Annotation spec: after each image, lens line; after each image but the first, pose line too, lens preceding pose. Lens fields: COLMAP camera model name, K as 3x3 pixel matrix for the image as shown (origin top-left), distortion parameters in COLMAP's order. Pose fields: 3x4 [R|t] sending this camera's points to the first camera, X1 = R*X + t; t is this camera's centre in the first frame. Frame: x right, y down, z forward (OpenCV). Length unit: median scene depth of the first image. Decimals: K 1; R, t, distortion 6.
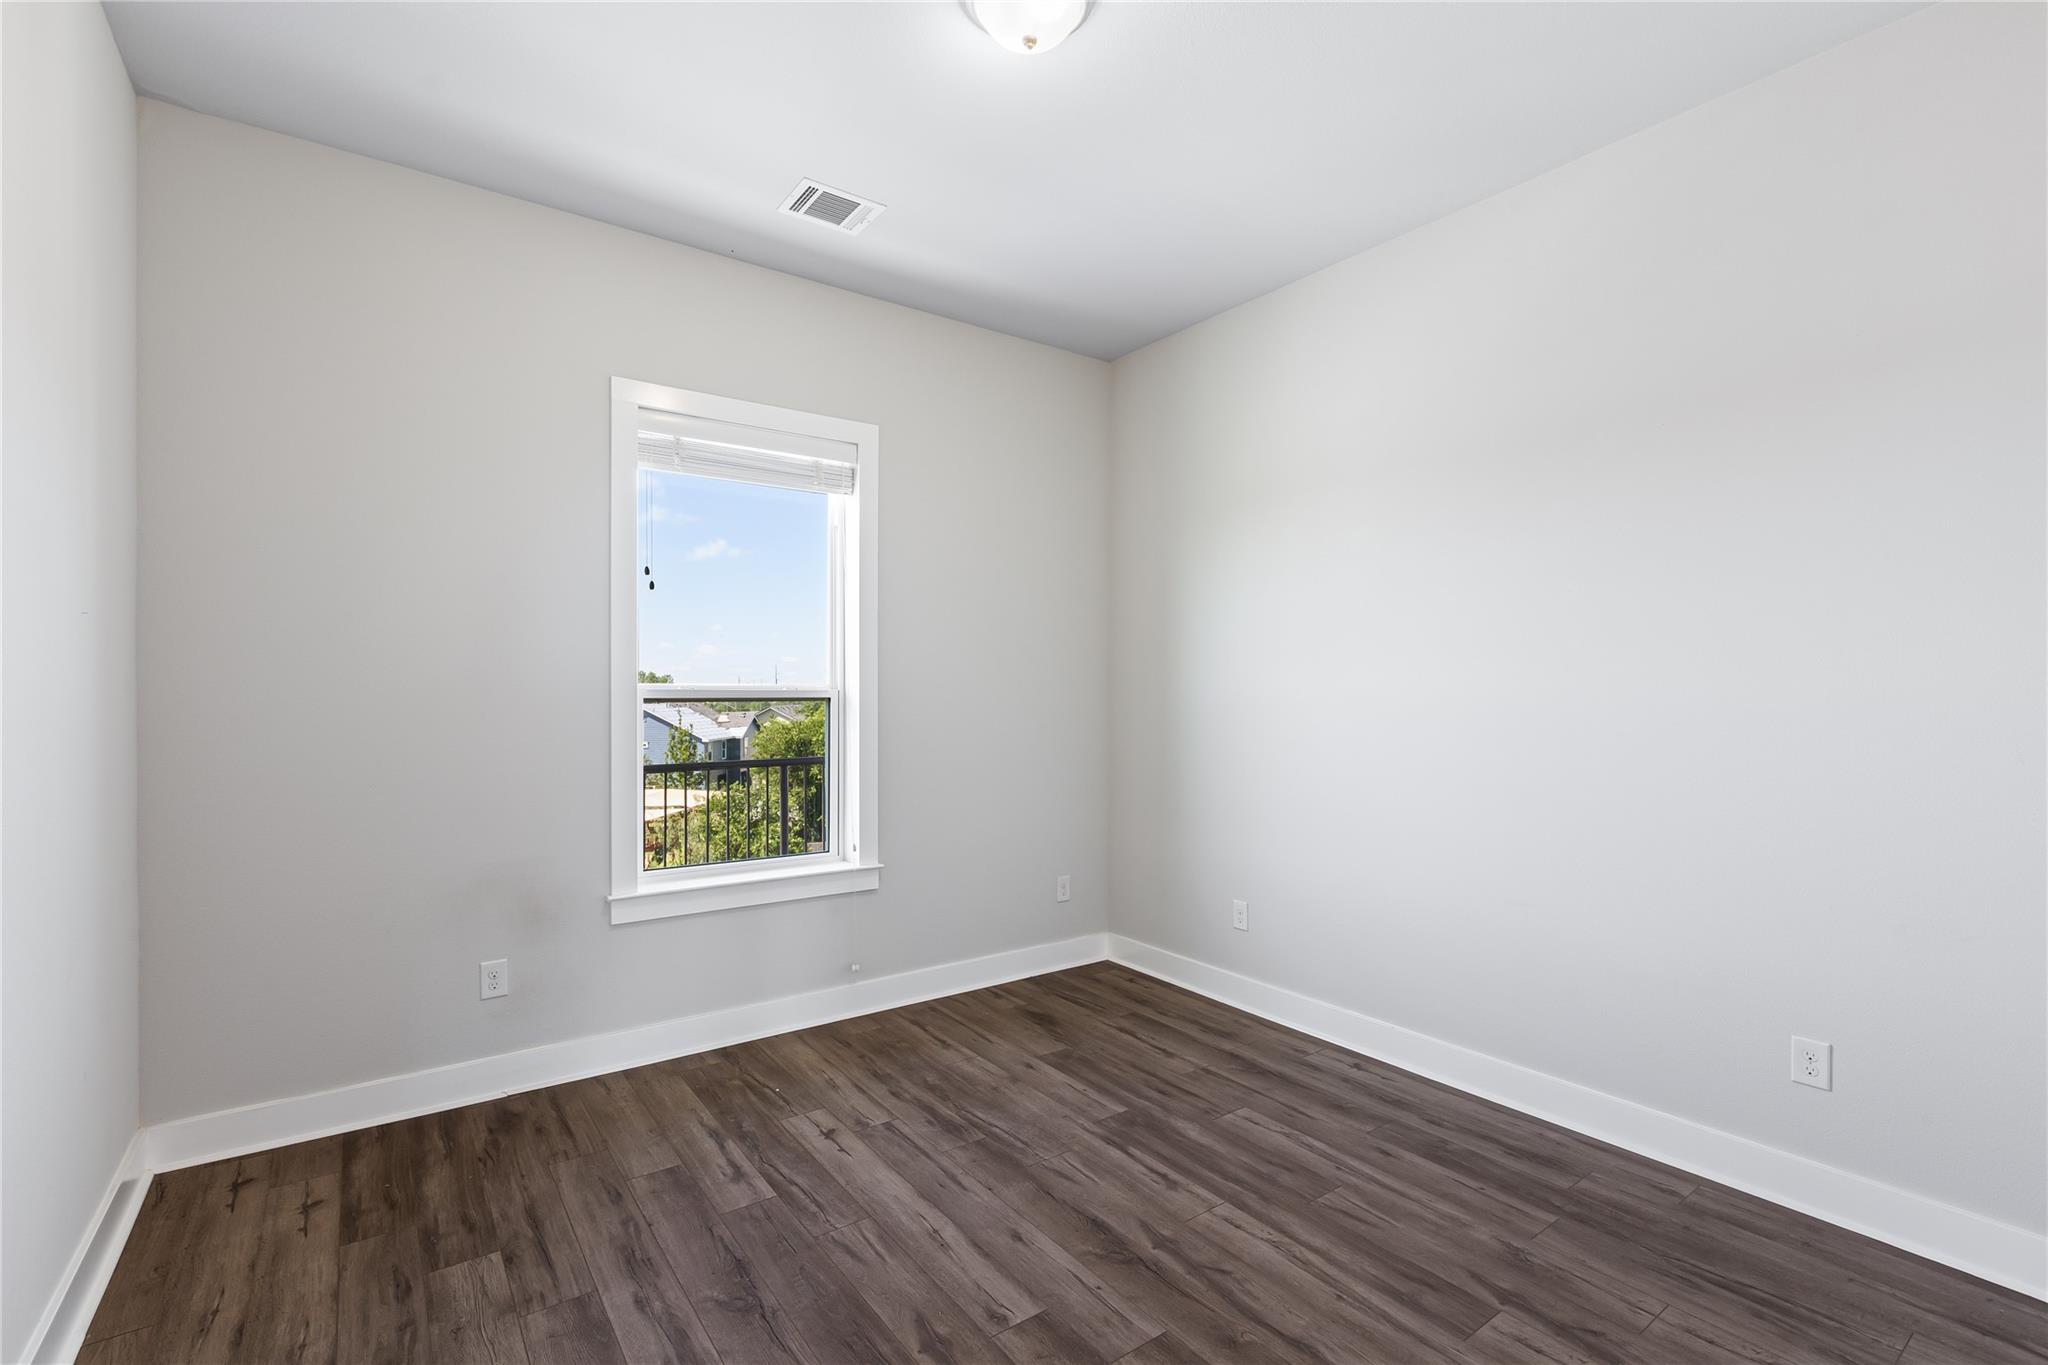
lens RADIAL K [[899.4, 0, 1029.8], [0, 899.4, 701.5], [0, 0, 1]] dist [-0.000008, -0.000096]
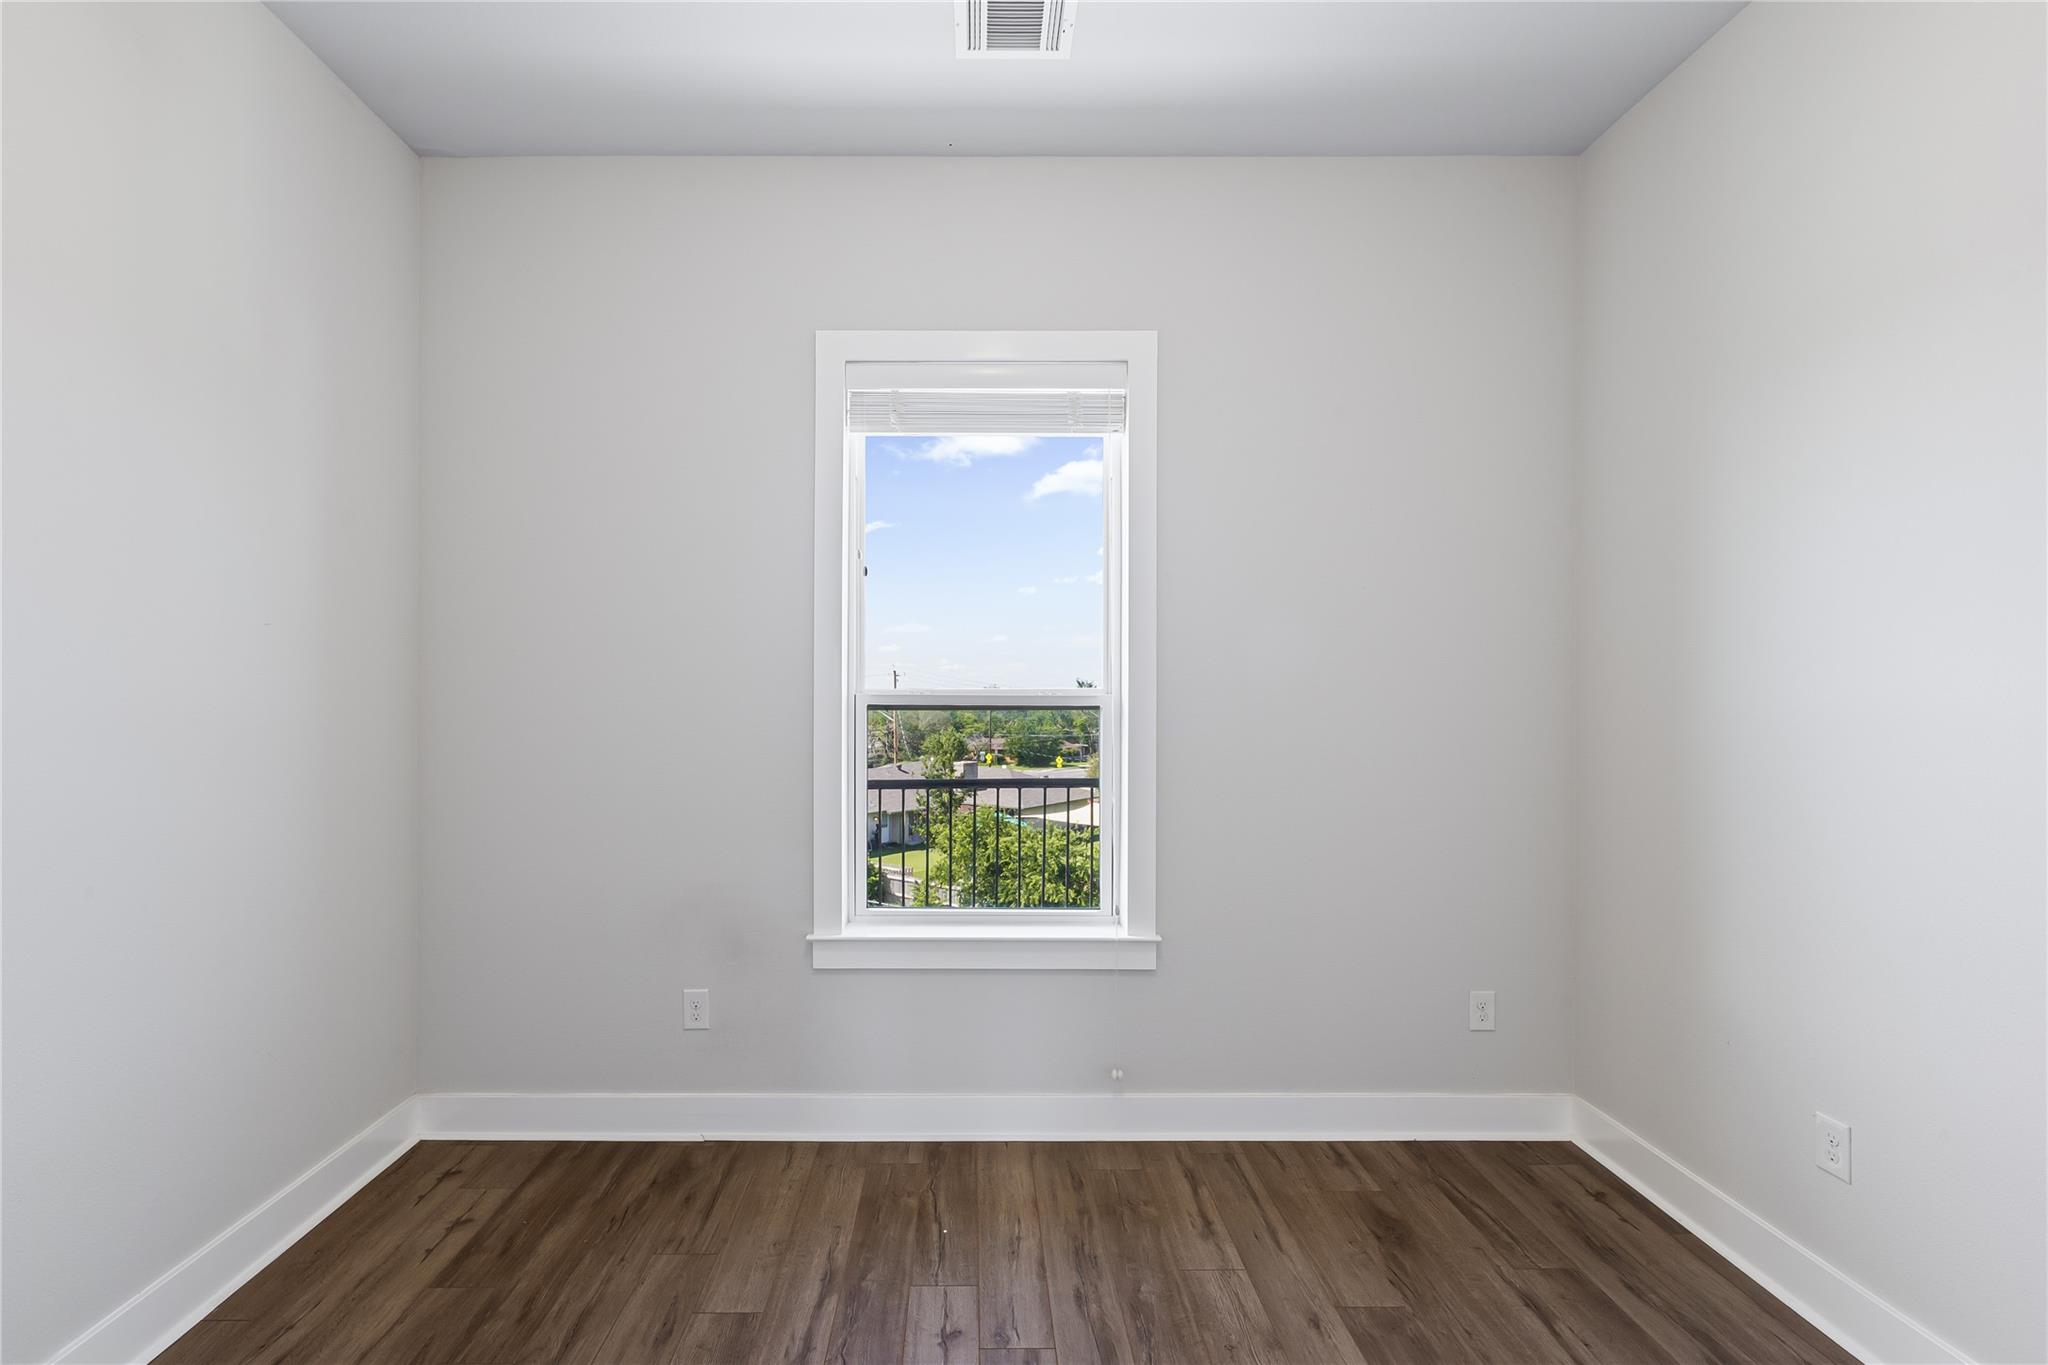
lens RADIAL K [[899.4, 0, 1029.8], [0, 899.4, 701.5], [0, 0, 1]] dist [-0.000008, -0.000096]
pose [[0.813022, 0.002732, -0.582226, 0.192691], [-0.007231, 0.999959, -0.005405, -0.003549], [0.582188, 0.008604, 0.813009, 0.398543]]
